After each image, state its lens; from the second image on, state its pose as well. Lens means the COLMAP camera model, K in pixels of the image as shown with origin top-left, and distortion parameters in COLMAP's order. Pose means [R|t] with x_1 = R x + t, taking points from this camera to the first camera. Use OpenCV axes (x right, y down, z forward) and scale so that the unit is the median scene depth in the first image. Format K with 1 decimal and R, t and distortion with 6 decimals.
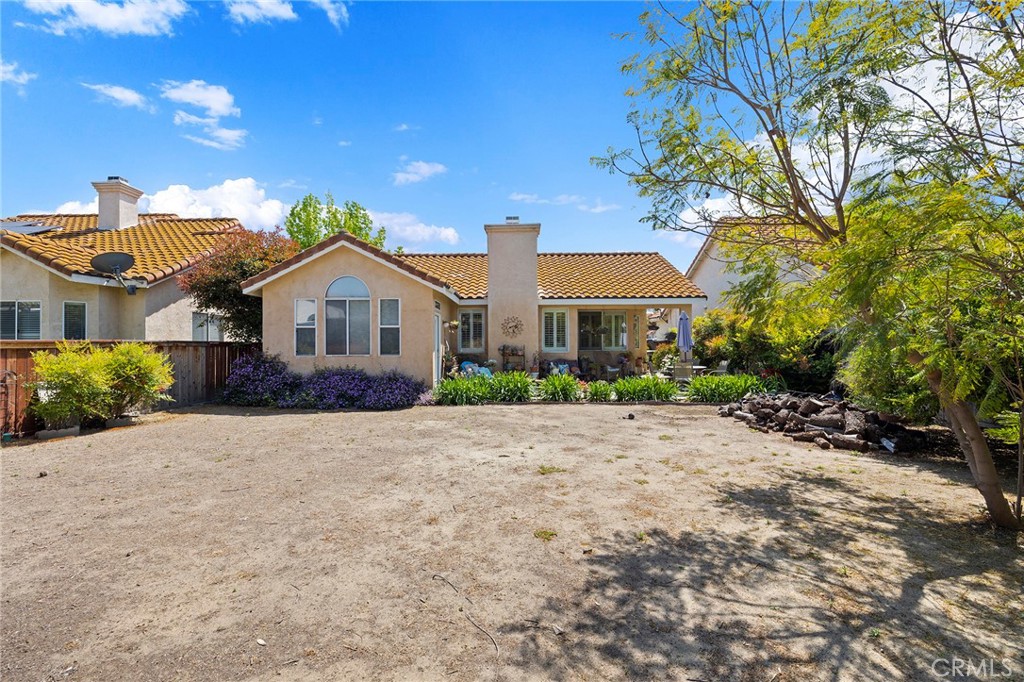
lens RADIAL K [[434.4, 0, 514.2], [0, 434.4, 337.5], [0, 0, 1]] dist [0.001520, 0.000293]
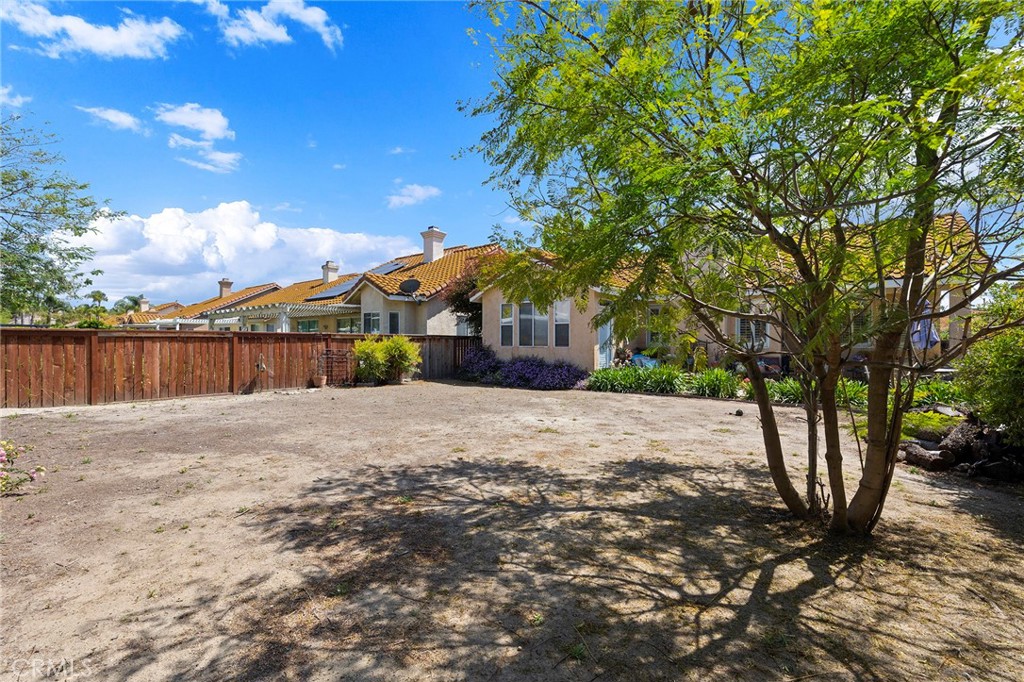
lens RADIAL K [[434.4, 0, 507.5], [0, 434.4, 341.4], [0, 0, 1]] dist [0.001520, 0.000293]
pose [[0.792058, 0.007616, -0.610398, 0.489825], [0.001517, 0.999895, 0.014445, 0.011969], [0.610444, -0.012368, 0.791963, -0.066146]]
